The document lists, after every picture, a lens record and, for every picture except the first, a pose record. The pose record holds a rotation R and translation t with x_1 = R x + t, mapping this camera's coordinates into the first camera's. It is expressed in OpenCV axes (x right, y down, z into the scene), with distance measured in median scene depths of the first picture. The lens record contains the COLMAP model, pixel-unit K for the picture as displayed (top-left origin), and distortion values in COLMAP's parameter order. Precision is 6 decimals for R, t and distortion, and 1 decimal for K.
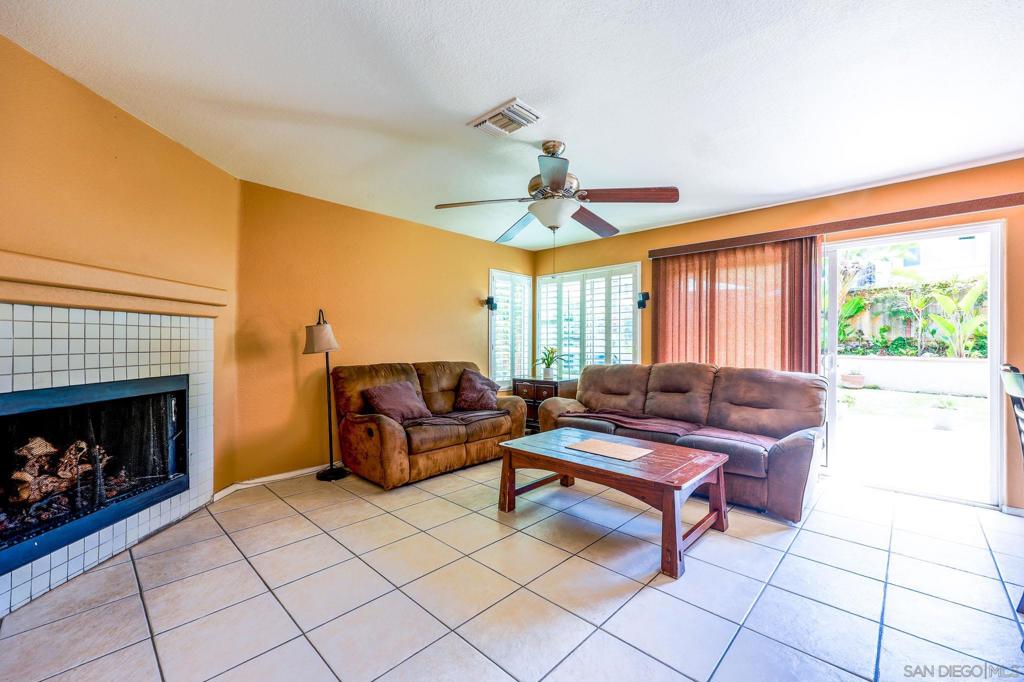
lens RADIAL K [[411.5, 0, 512.0], [0, 411.5, 341.0], [0, 0, 1]] dist [0.001091, 0.000183]
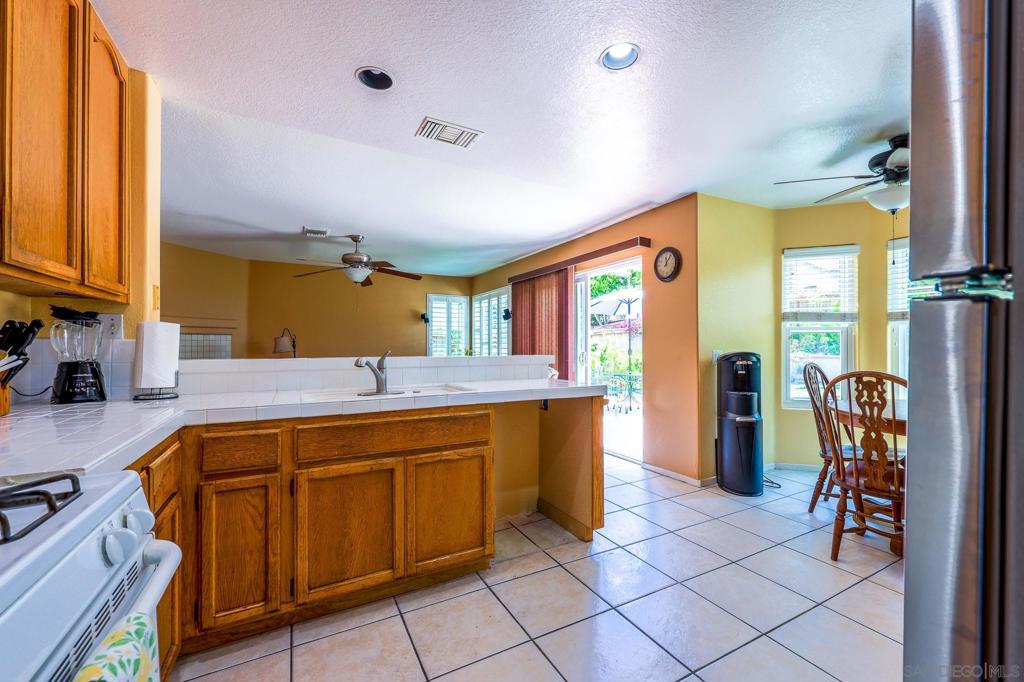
lens RADIAL K [[411.5, 0, 512.0], [0, 411.5, 341.0], [0, 0, 1]] dist [0.001091, 0.000183]
pose [[0.949726, -0.011681, -0.312865, 1.052035], [0.010439, 0.999930, -0.005646, -0.001717], [0.312909, 0.002097, 0.949781, -0.397773]]
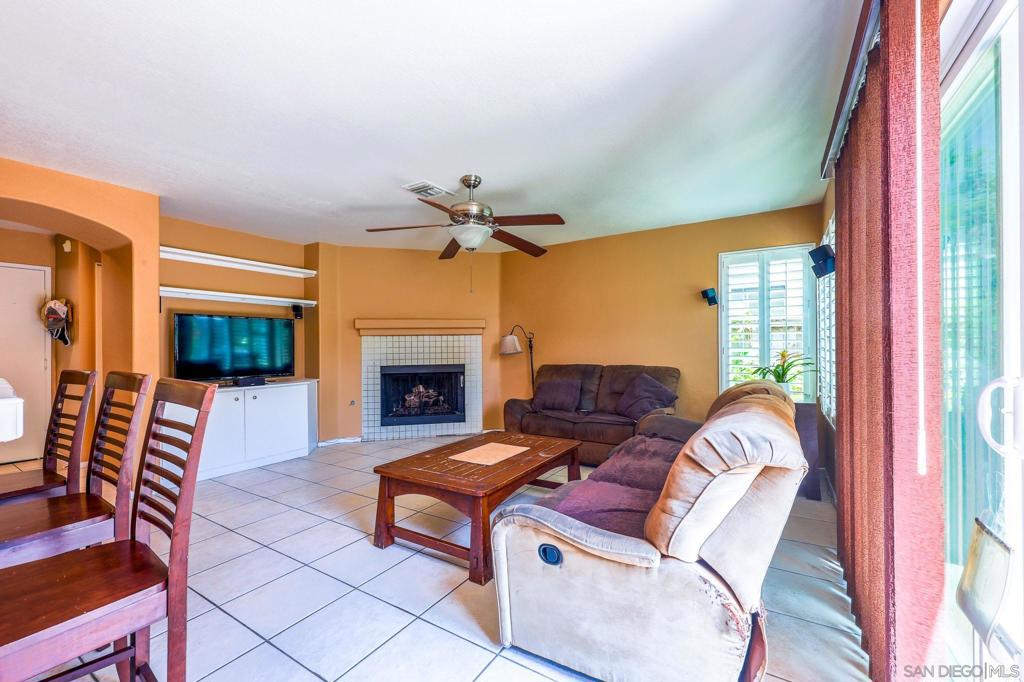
lens RADIAL K [[418.2, 0, 516.7], [0, 418.2, 348.6], [0, 0, 1]] dist [0.000346, 0.000006]
pose [[0.209726, -0.009051, -0.977718, 1.050737], [0.014045, 0.999882, -0.006243, 0.018013], [0.977659, -0.012423, 0.209828, 0.697682]]
